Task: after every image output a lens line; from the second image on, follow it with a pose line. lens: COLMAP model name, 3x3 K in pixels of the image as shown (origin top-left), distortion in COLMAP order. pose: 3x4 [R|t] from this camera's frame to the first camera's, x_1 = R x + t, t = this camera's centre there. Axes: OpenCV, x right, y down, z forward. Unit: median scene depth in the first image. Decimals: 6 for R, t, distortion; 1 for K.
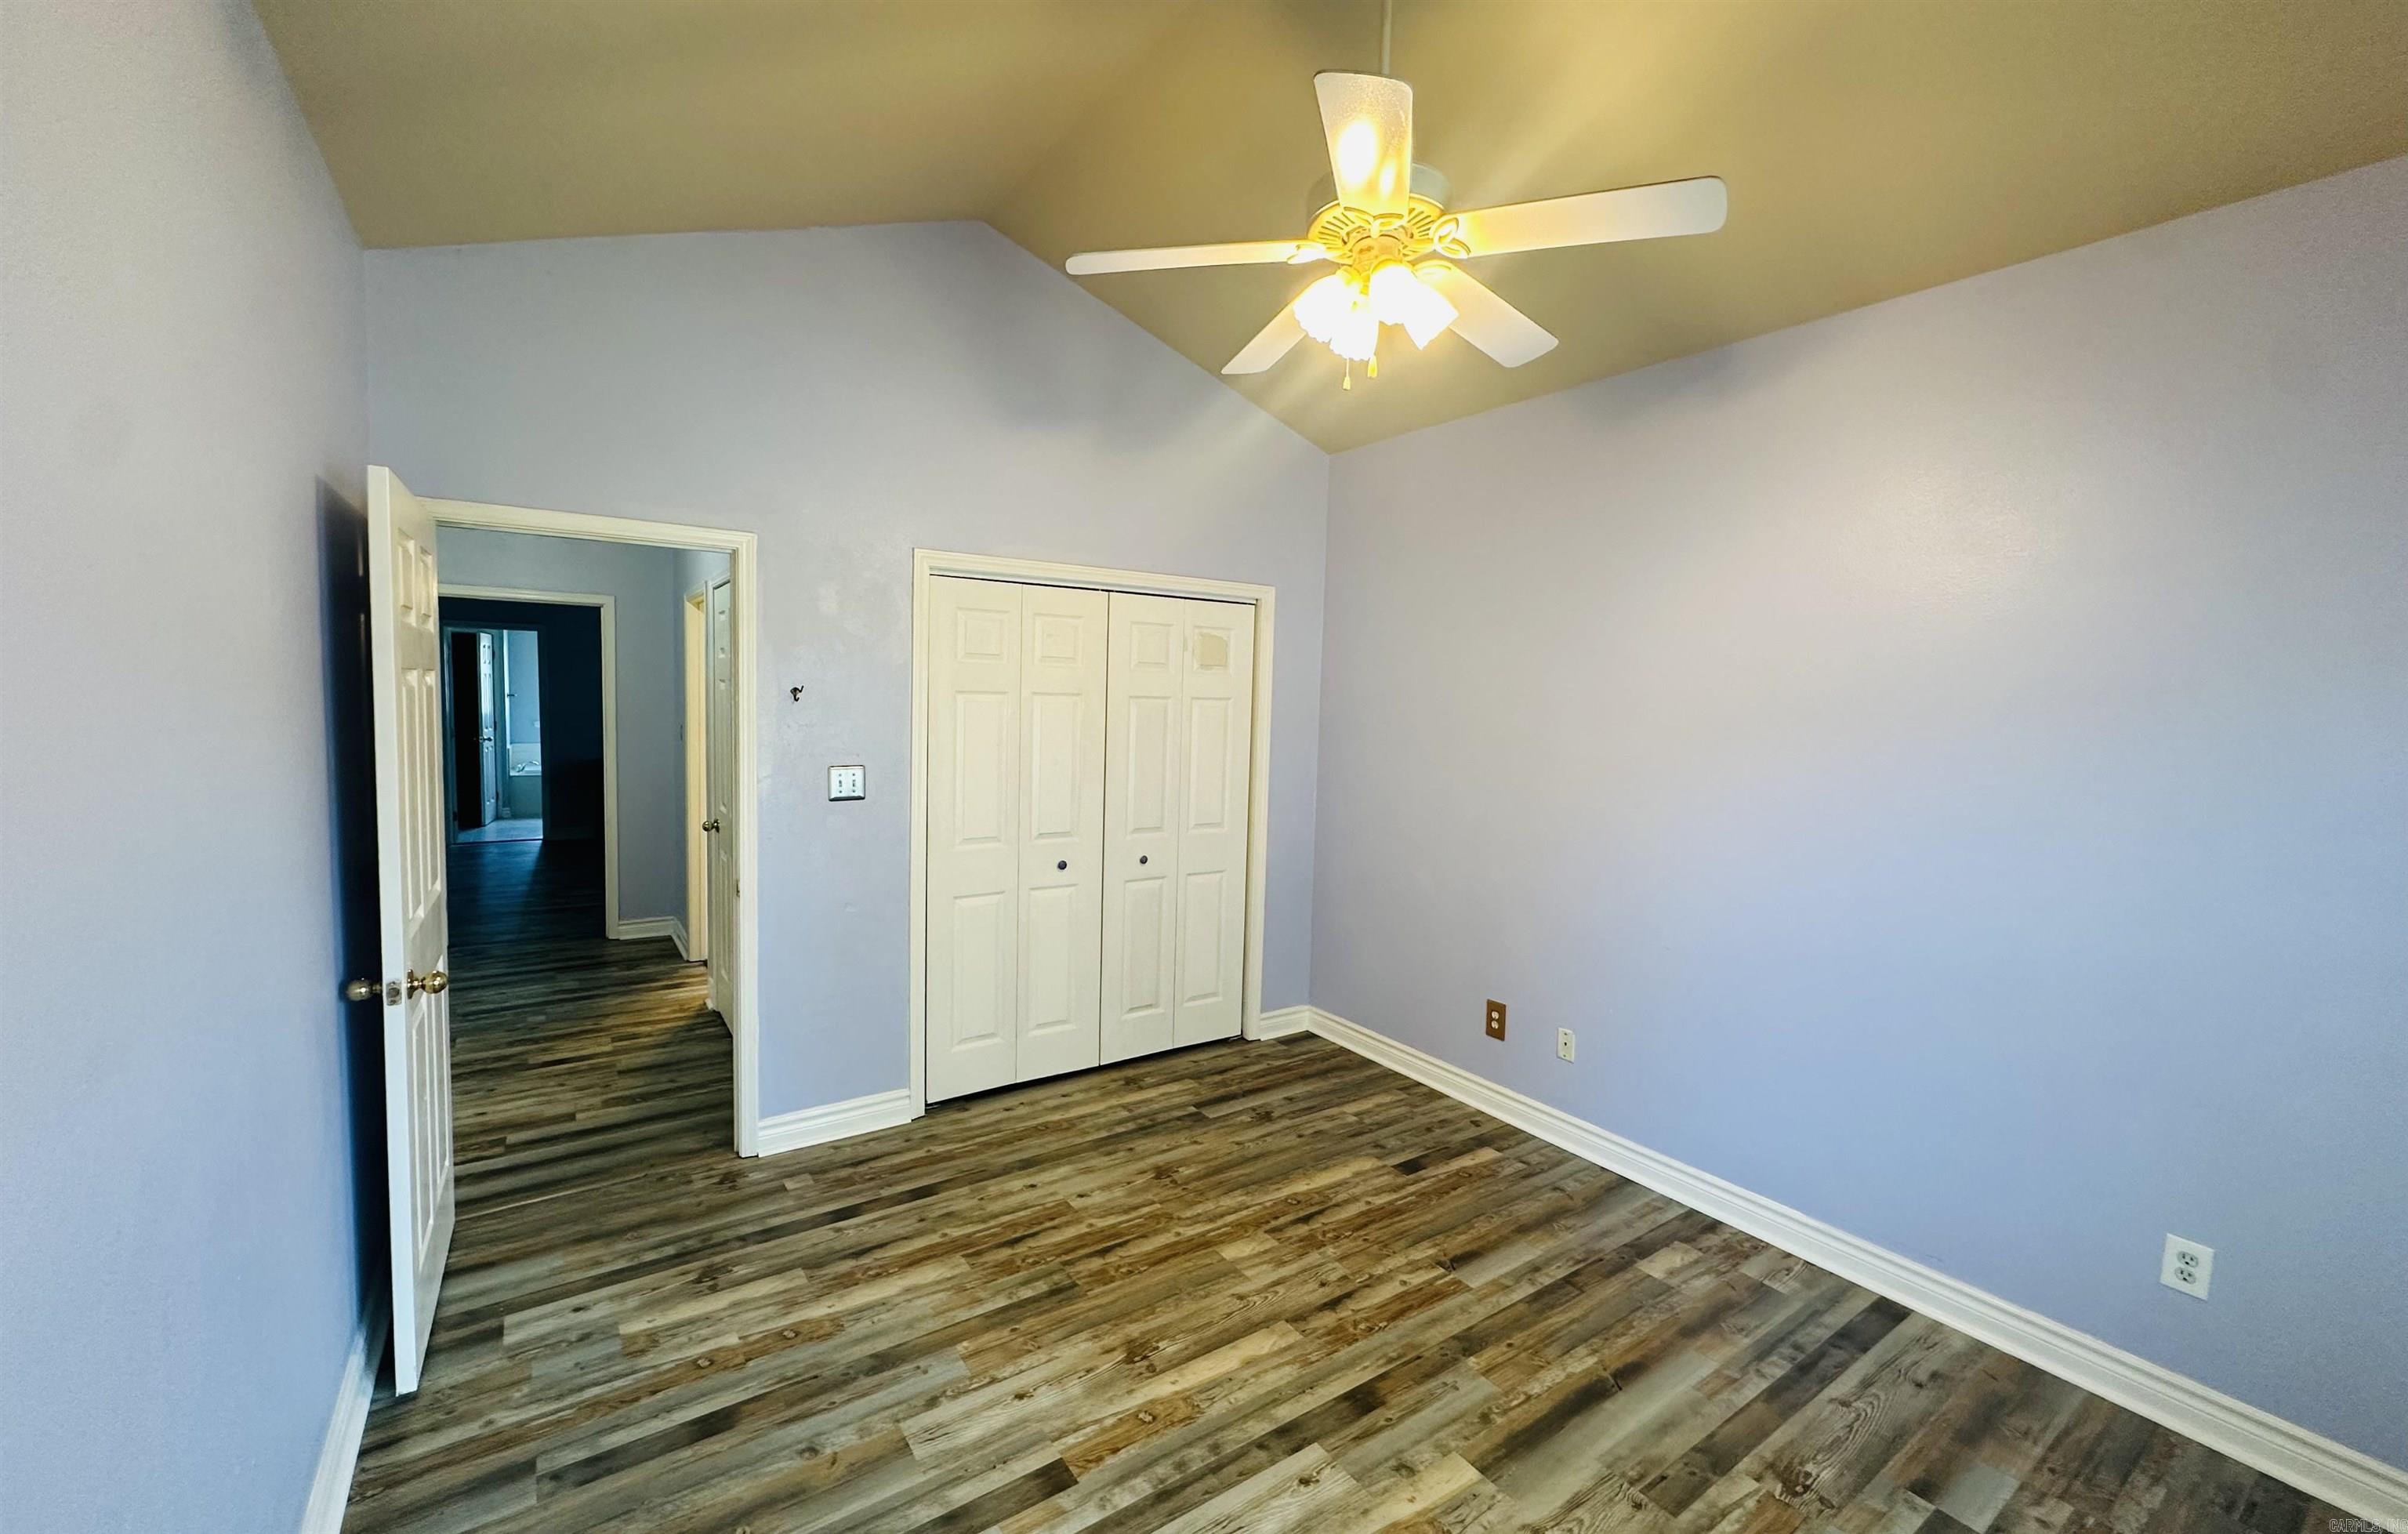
lens RADIAL K [[961.6, 0, 1199.0], [0, 961.6, 770.9], [0, 0, 1]] dist [0.000683, 0.000012]
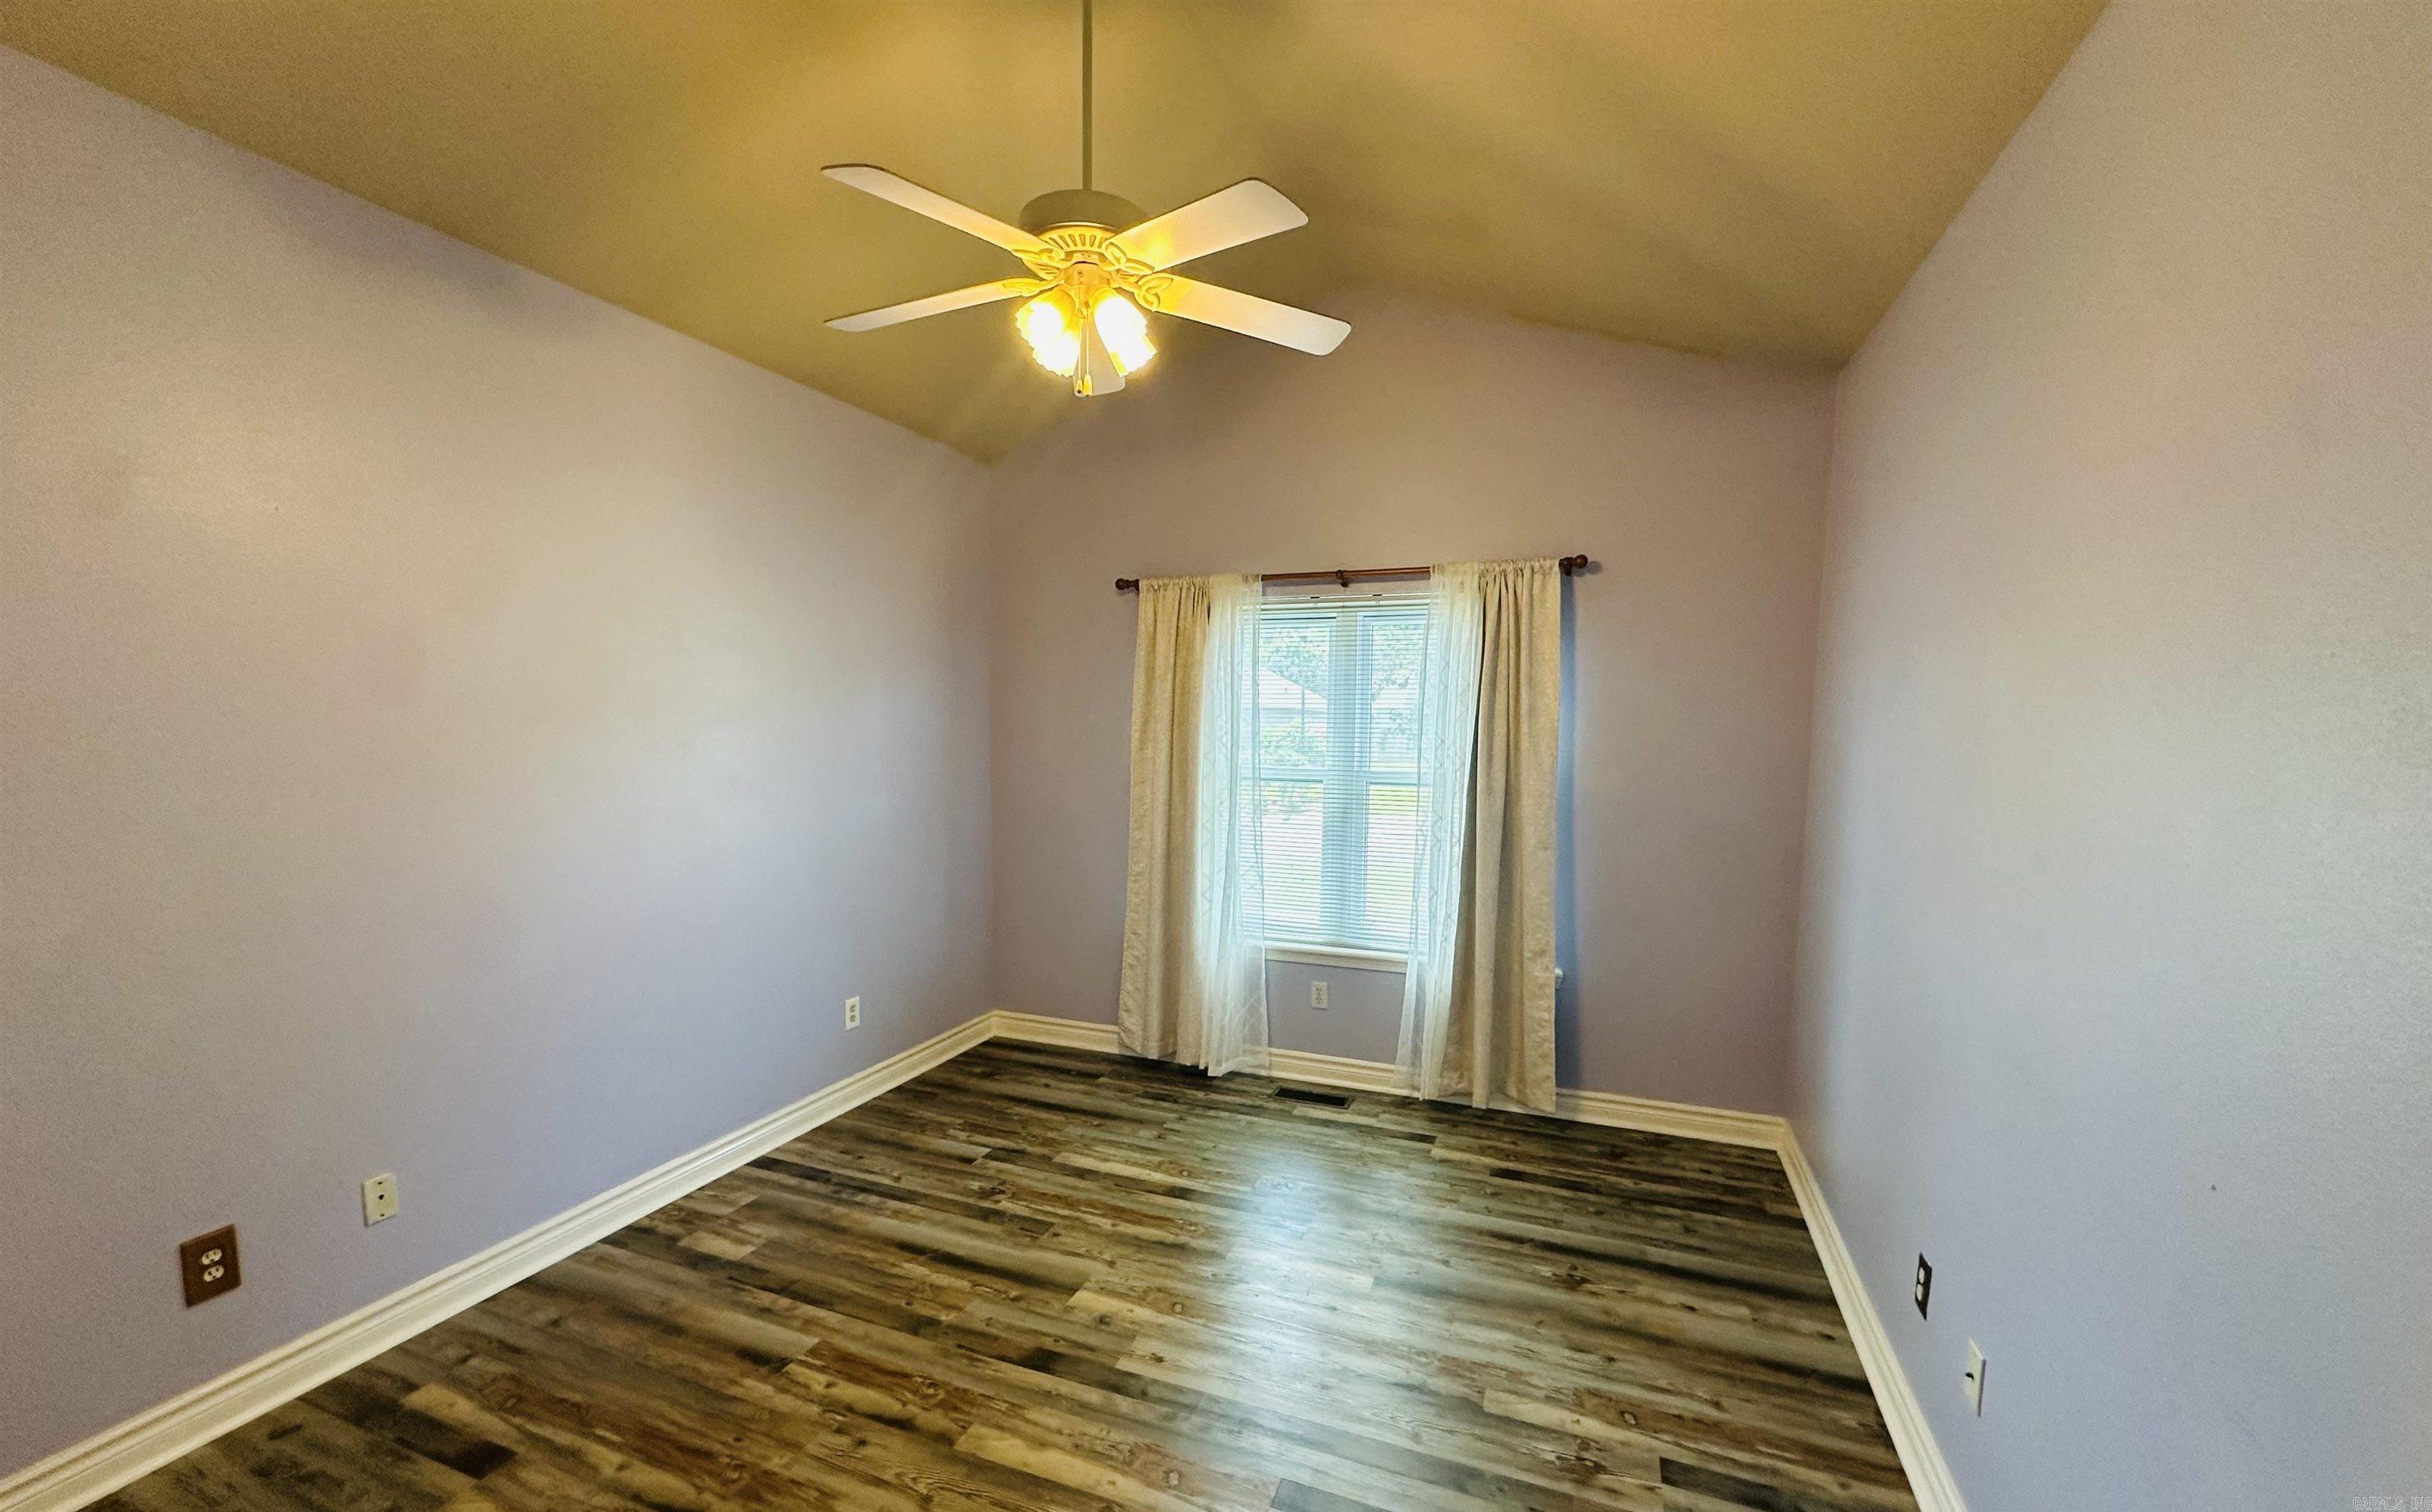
lens RADIAL K [[981.3, 0, 1210.0], [0, 981.3, 741.3], [0, 0, 1]] dist [0.001124, 0.000102]
pose [[-0.559437, -0.057939, 0.826846, -0.690590], [0.035900, 0.994924, 0.094007, -0.110941], [-0.828095, 0.082275, -0.554517, 1.204967]]
